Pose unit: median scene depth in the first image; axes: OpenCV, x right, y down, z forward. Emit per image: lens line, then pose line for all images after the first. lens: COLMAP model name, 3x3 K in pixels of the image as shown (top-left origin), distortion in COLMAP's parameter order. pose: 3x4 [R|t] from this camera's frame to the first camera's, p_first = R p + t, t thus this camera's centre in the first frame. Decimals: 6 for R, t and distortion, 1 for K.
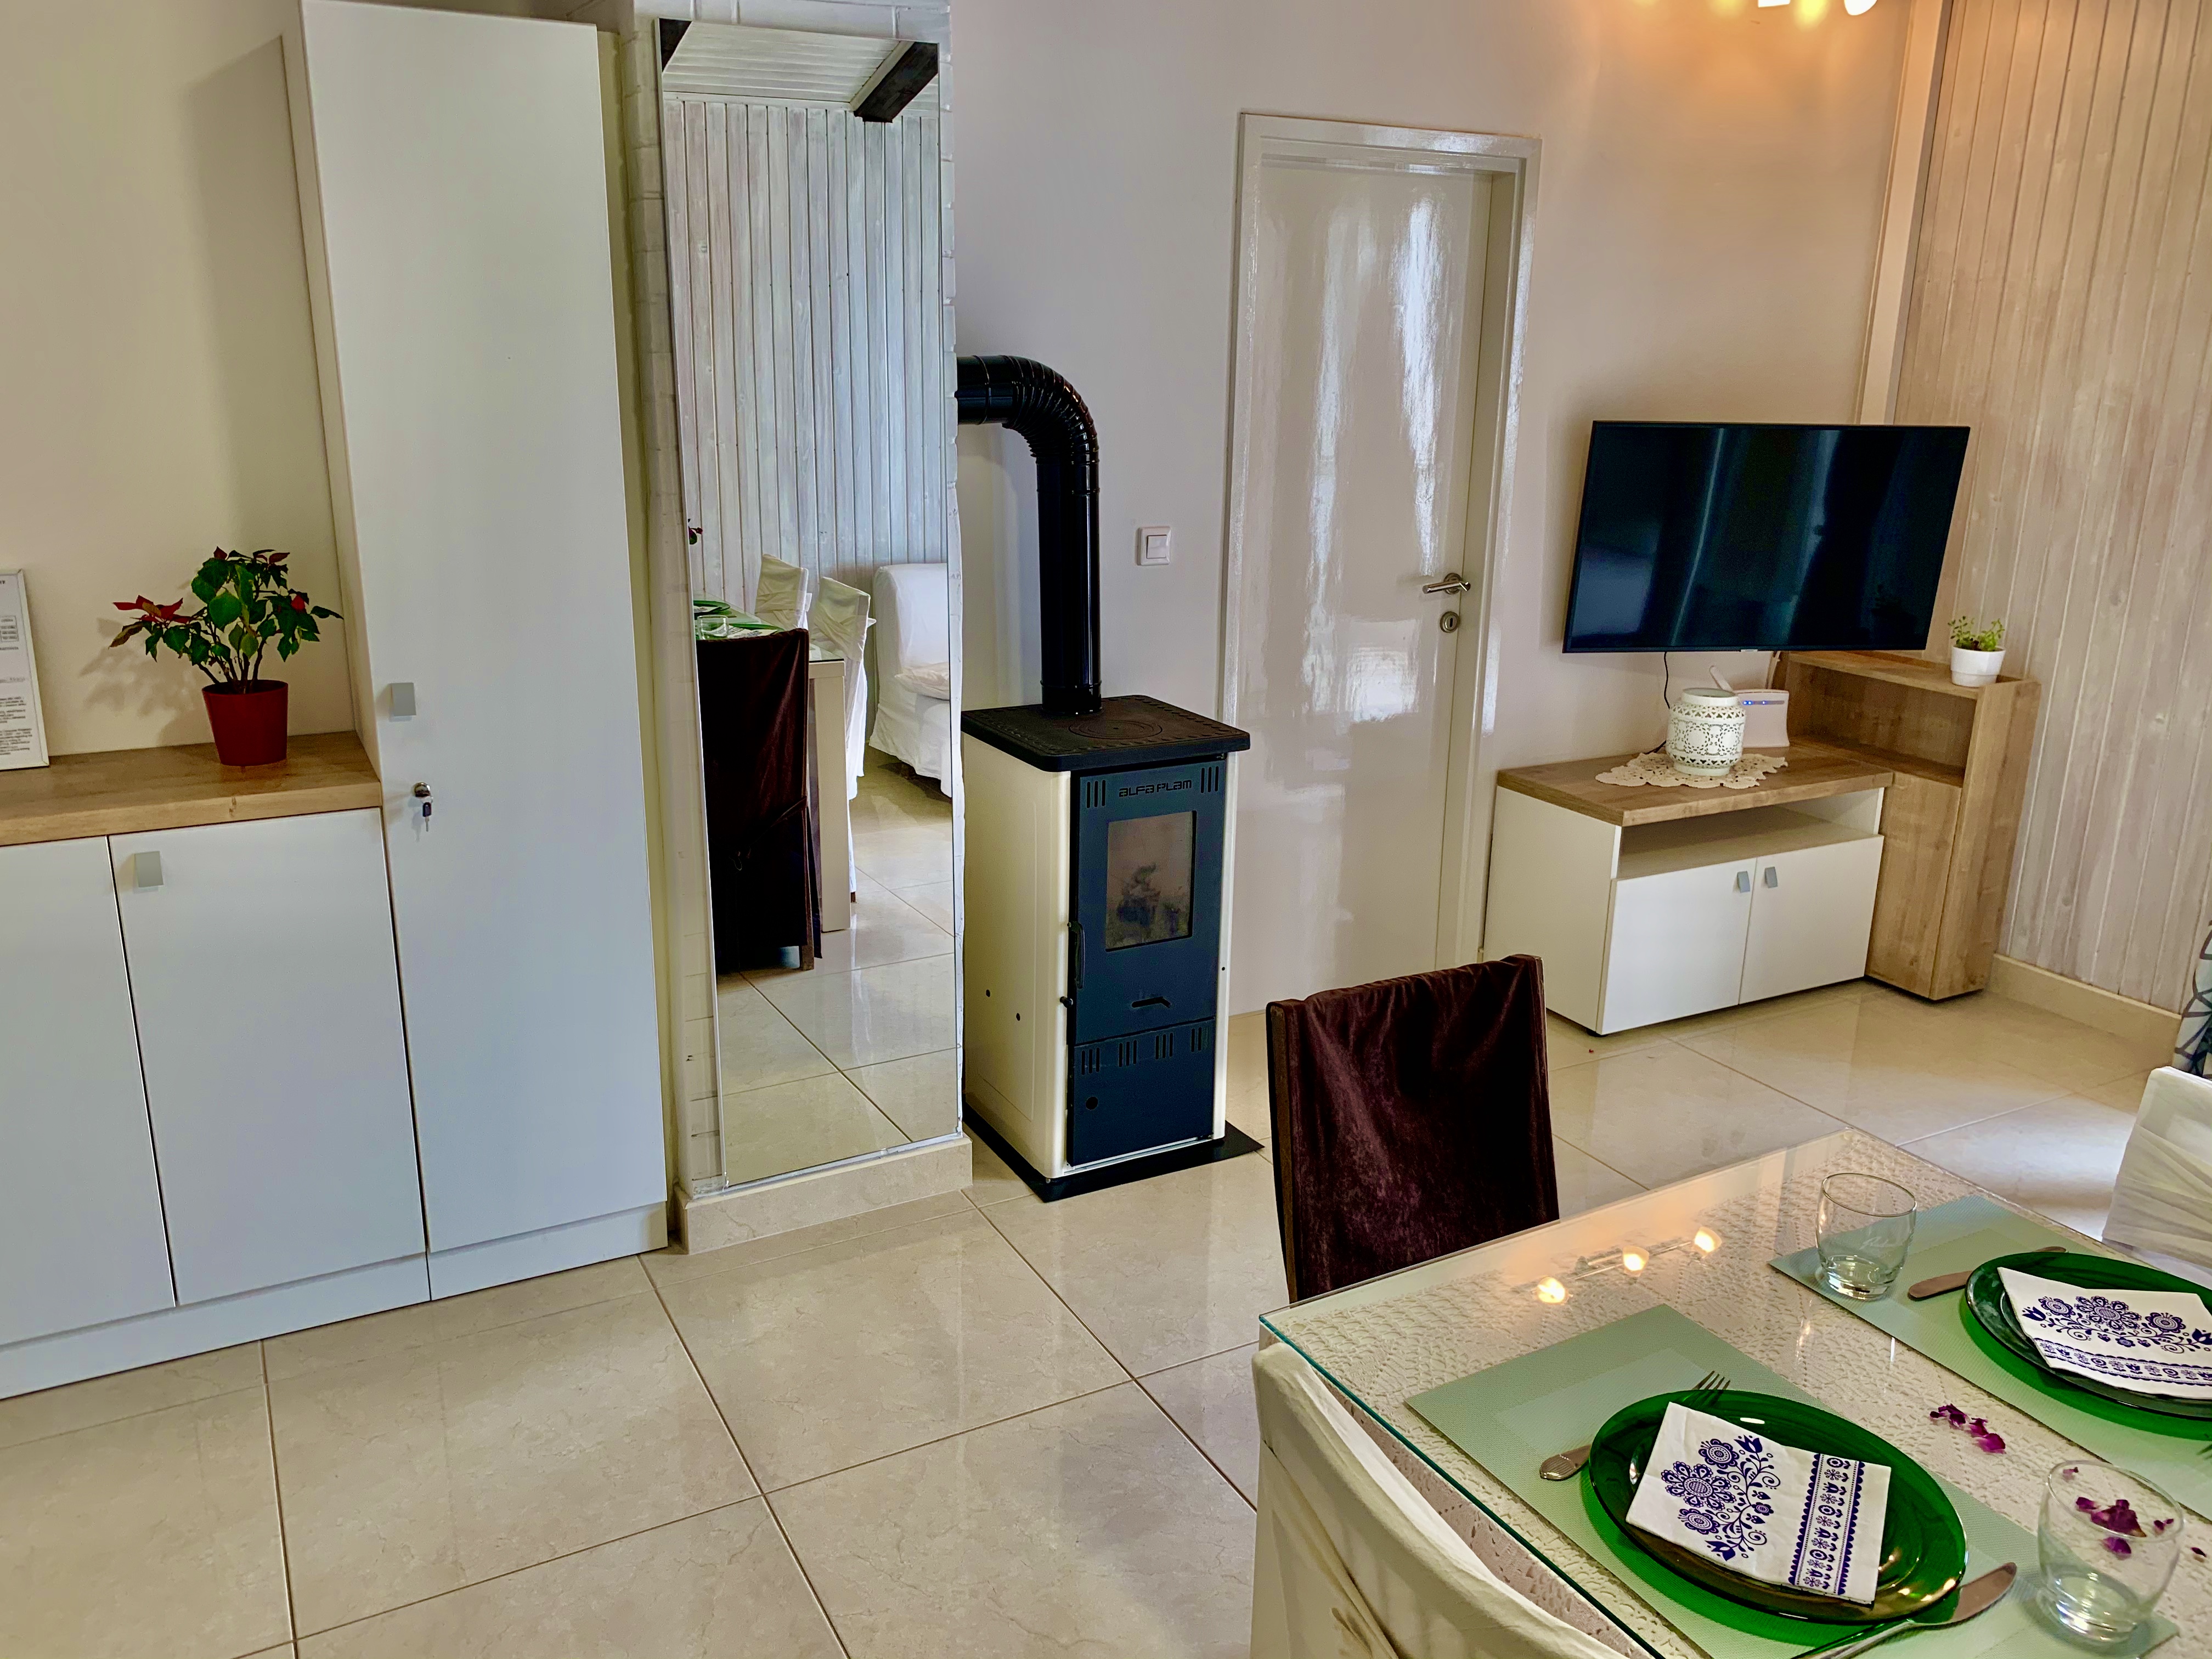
lens RADIAL K [[1697.8, 0, 1083.0], [0, 1697.8, 806.5], [0, 0, 1]] dist [0.041021, -0.053103]
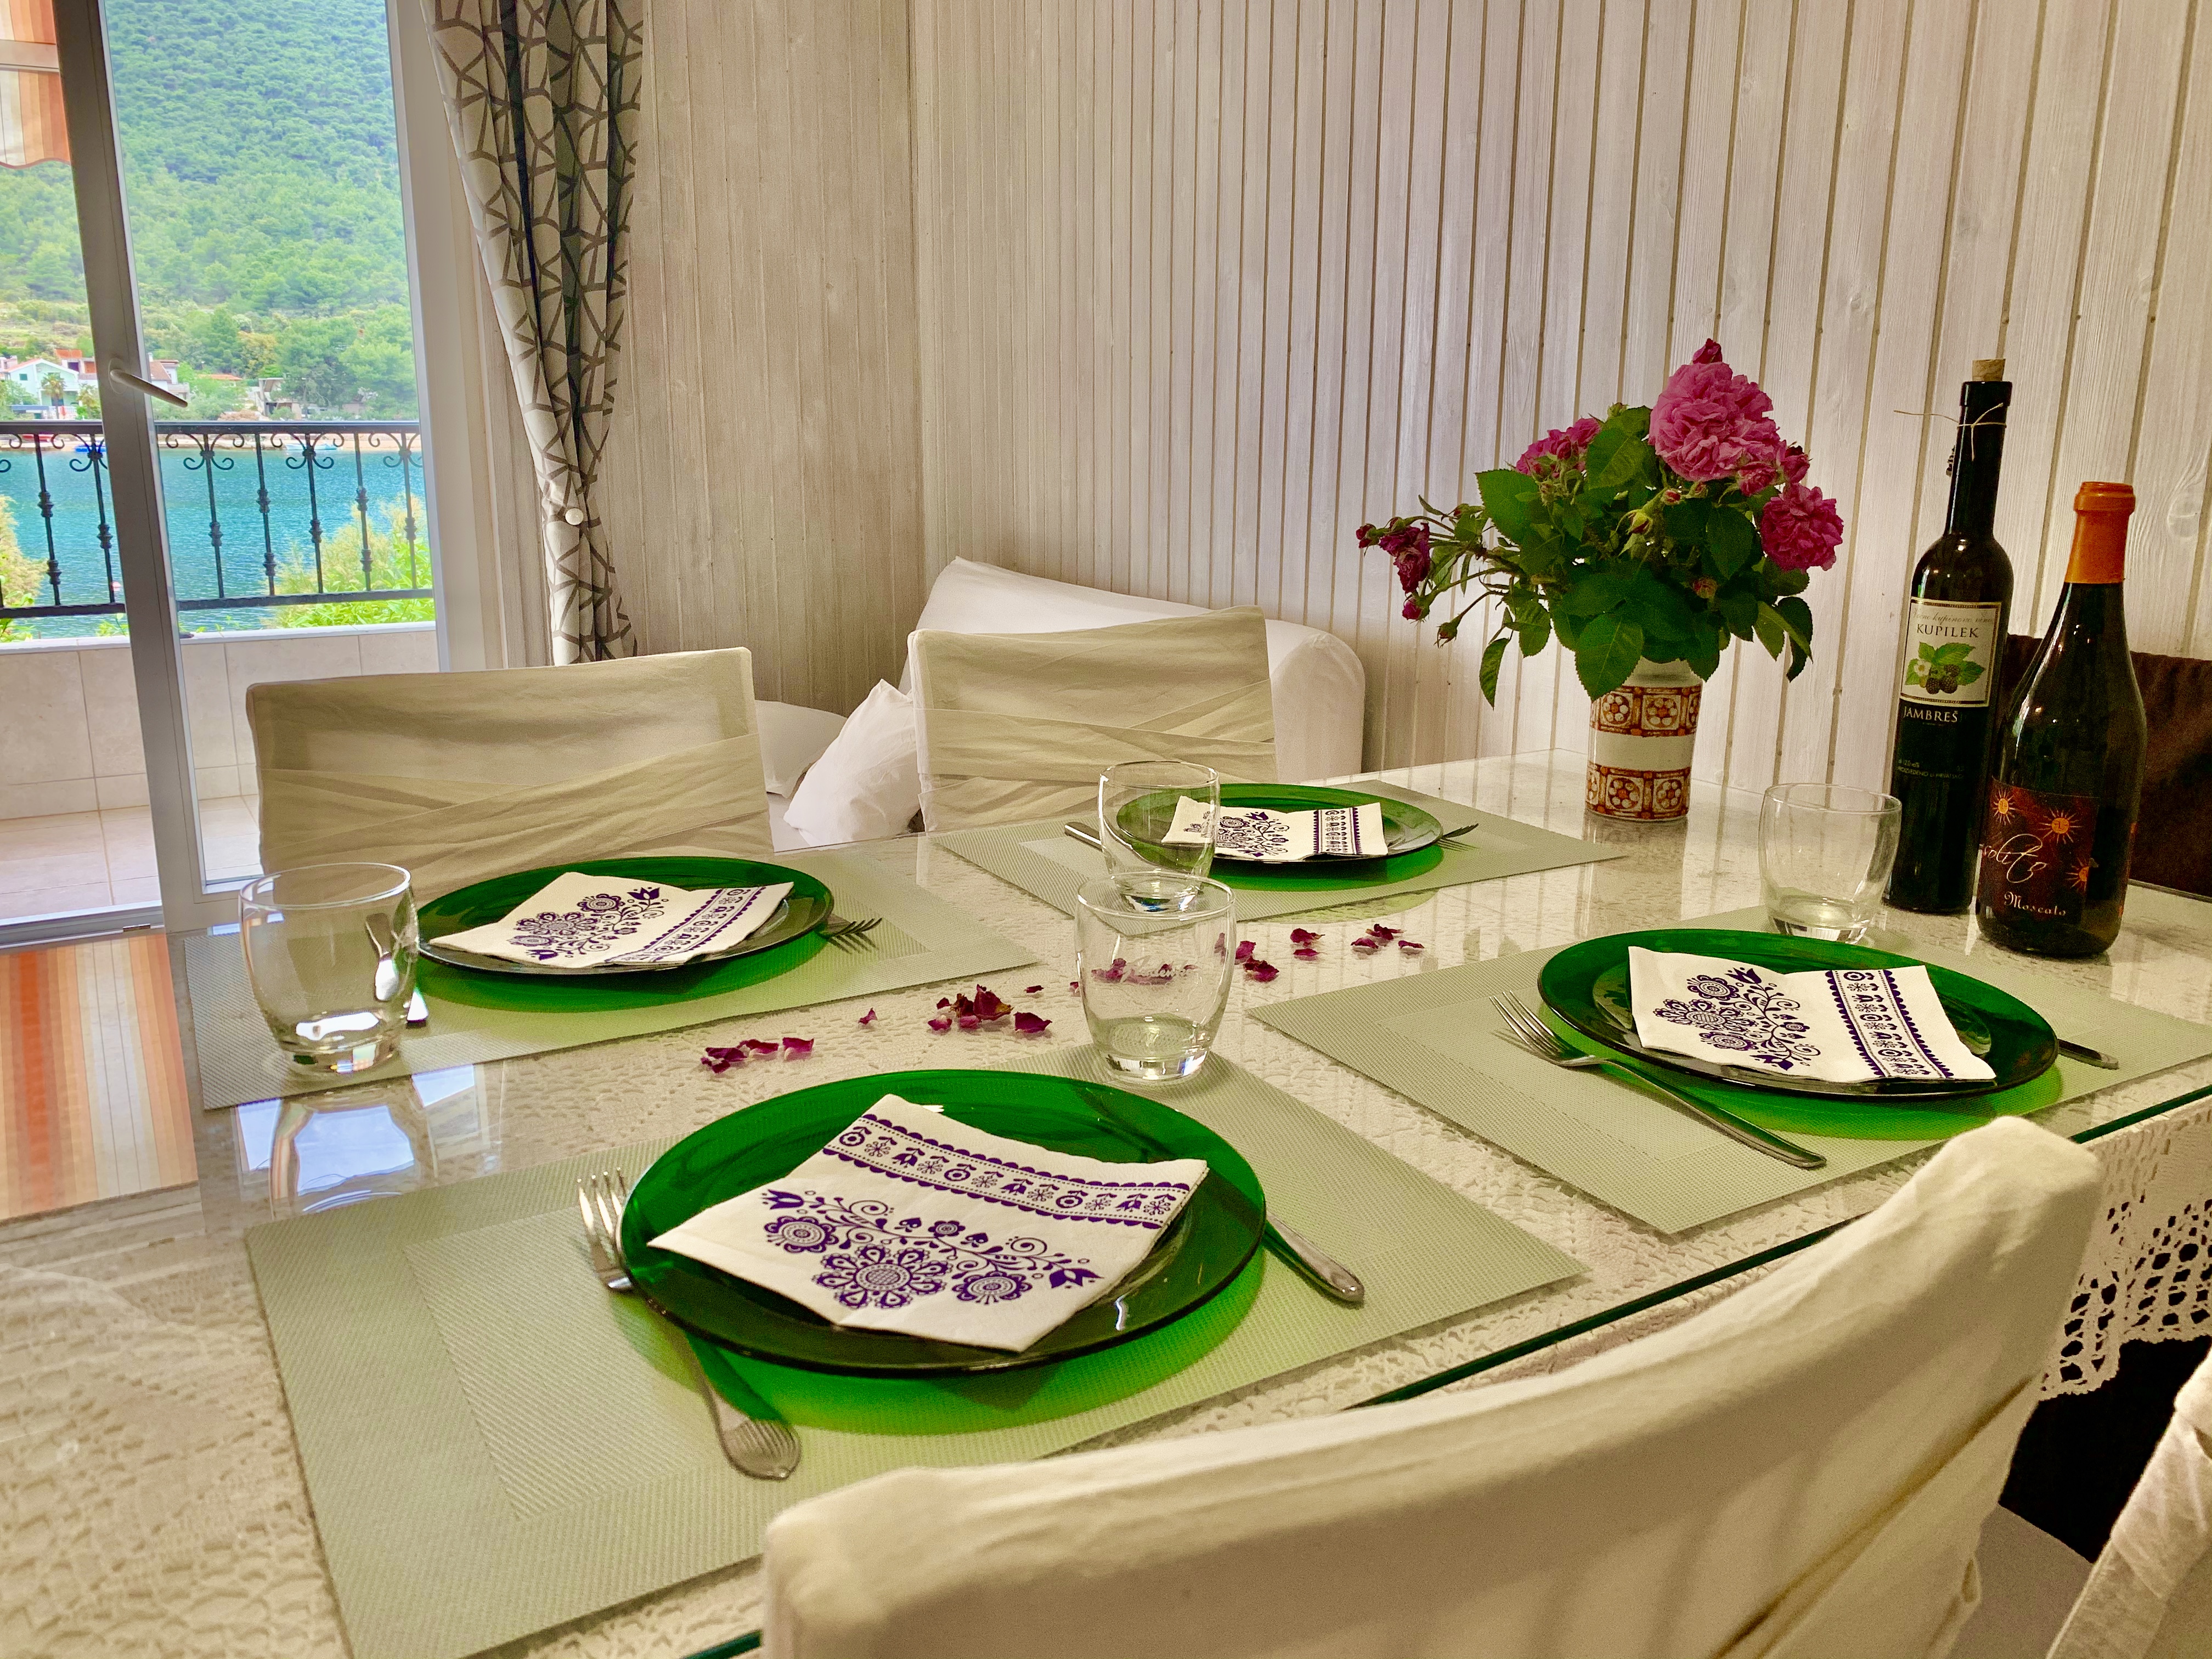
lens RADIAL K [[1697.8, 0, 1110.5], [0, 1697.8, 792.9], [0, 0, 1]] dist [0.041021, -0.053103]
pose [[-0.035755, -0.238176, 0.970564, -0.044475], [0.258631, 0.935893, 0.239196, 0.071300], [-0.965314, 0.259570, 0.028137, 0.393791]]
